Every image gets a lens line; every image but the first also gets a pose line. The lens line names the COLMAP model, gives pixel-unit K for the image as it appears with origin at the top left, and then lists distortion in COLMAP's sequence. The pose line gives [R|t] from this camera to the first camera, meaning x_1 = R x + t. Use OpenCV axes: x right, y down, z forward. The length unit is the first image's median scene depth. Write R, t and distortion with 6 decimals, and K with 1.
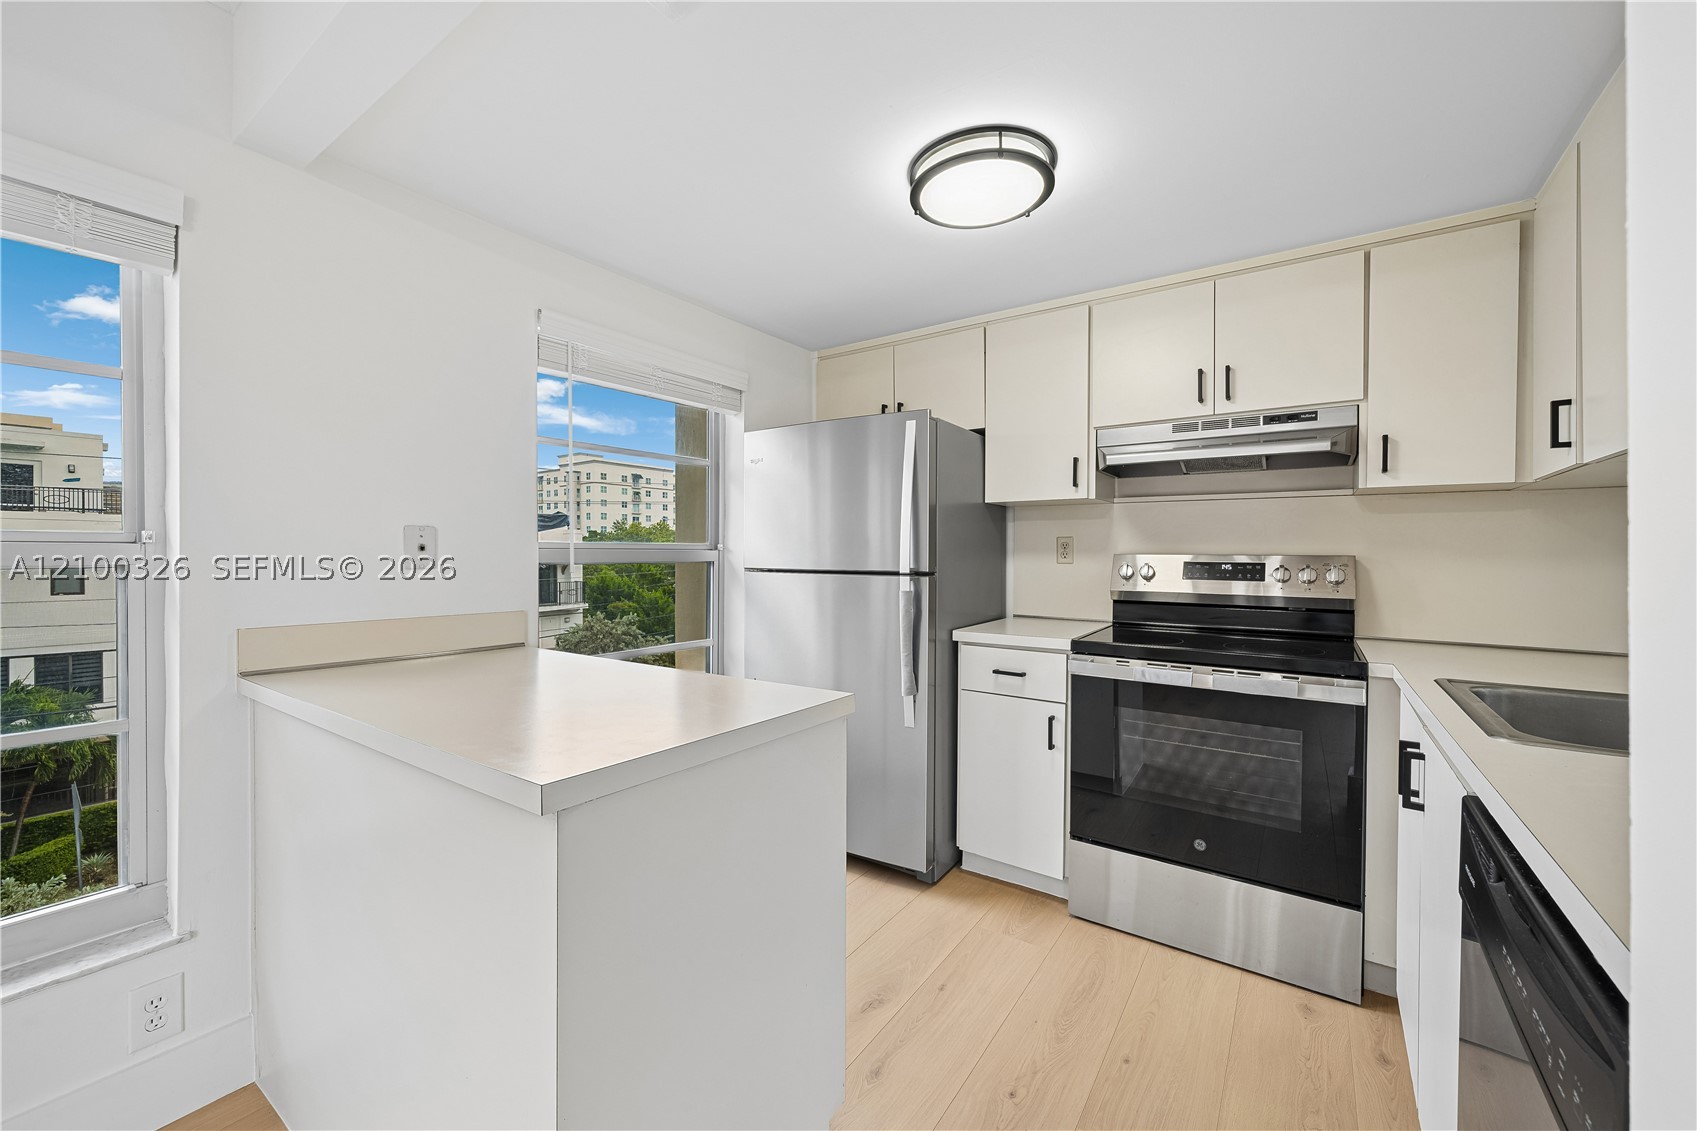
lens RADIAL K [[664.1, 0, 837.3], [0, 664.1, 559.3], [0, 0, 1]] dist [-0.007928, -0.000110]
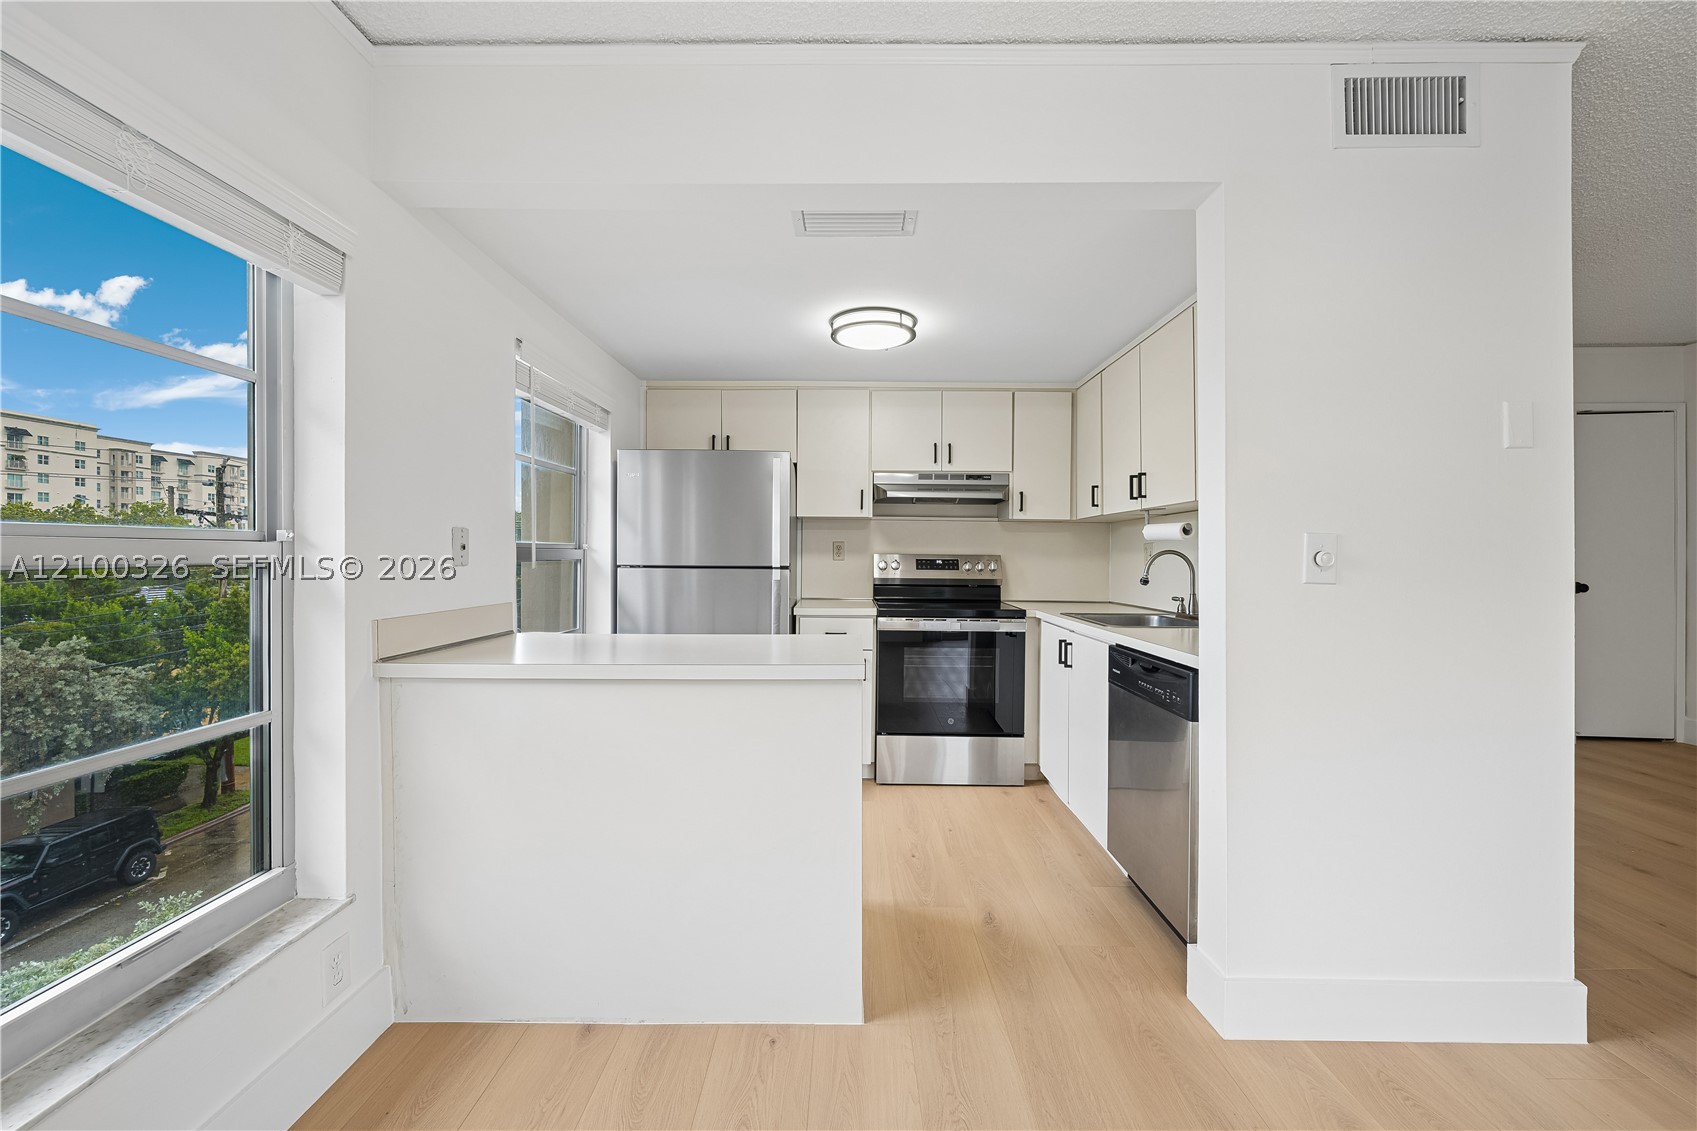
lens RADIAL K [[665.5, 0, 845.6], [0, 665.5, 556.4], [0, 0, 1]] dist [-0.006806, 0.000001]
pose [[0.818894, 0.000369, 0.573945, -0.597302], [0.001073, 0.999997, -0.002174, 0.001489], [-0.573944, 0.002396, 0.818891, -0.241877]]
